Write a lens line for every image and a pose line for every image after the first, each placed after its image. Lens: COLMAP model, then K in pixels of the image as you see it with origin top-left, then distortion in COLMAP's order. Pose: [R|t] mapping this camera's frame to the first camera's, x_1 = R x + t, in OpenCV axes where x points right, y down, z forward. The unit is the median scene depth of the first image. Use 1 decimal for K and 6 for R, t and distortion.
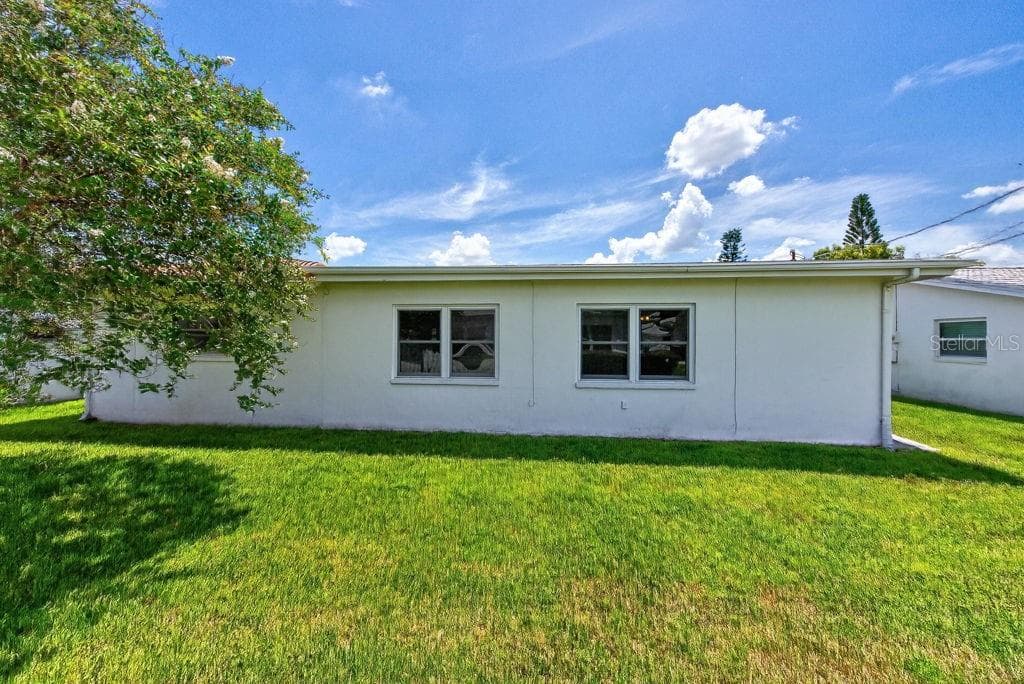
lens RADIAL K [[404.9, 0, 512.0], [0, 404.9, 342.0], [0, 0, 1]] dist [-0.003065, -0.000586]
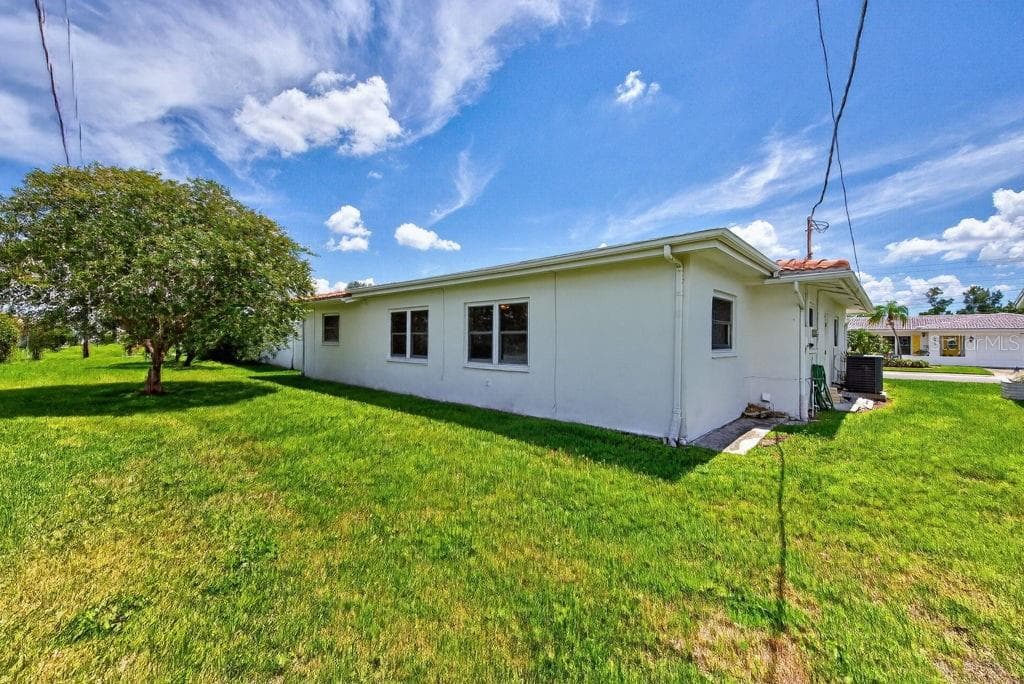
lens RADIAL K [[404.9, 0, 512.0], [0, 404.9, 342.0], [0, 0, 1]] dist [-0.003065, -0.000586]
pose [[0.794359, 0.005084, -0.607427, 1.043814], [-0.010584, 0.999929, -0.005472, 0.035288], [0.607356, 0.010775, 0.794357, 0.058792]]
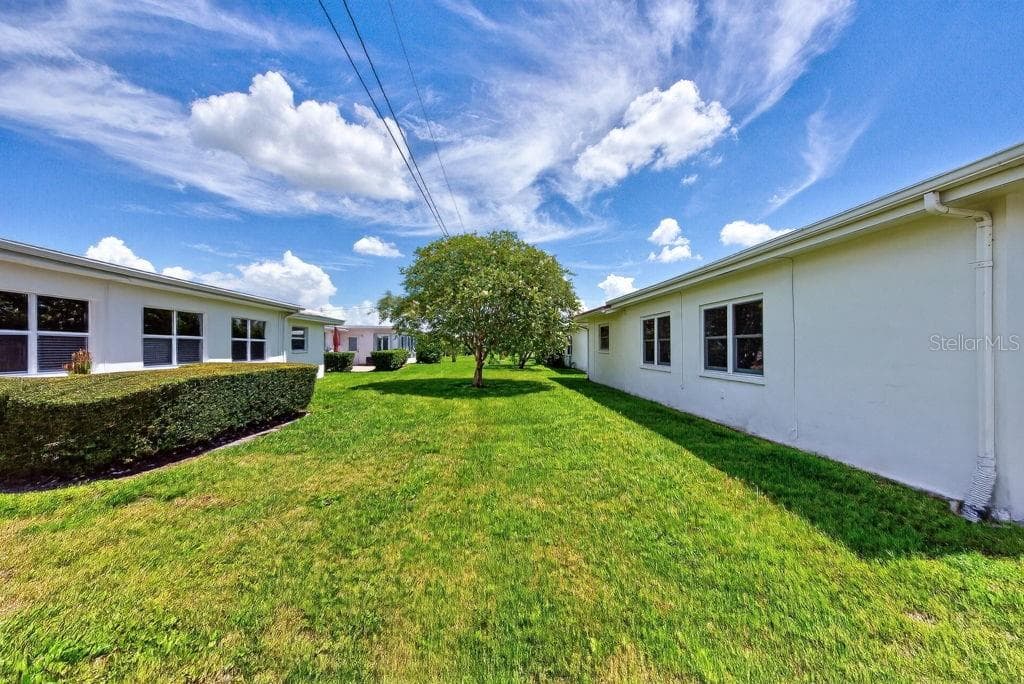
lens RADIAL K [[399.6, 0, 515.4], [0, 399.6, 352.6], [0, 0, 1]] dist [0.002075, -0.000164]
pose [[0.155183, 0.007883, -0.987854, 1.197936], [-0.003871, 0.999965, 0.007372, 0.035490], [0.987878, 0.002680, 0.155208, 0.280176]]
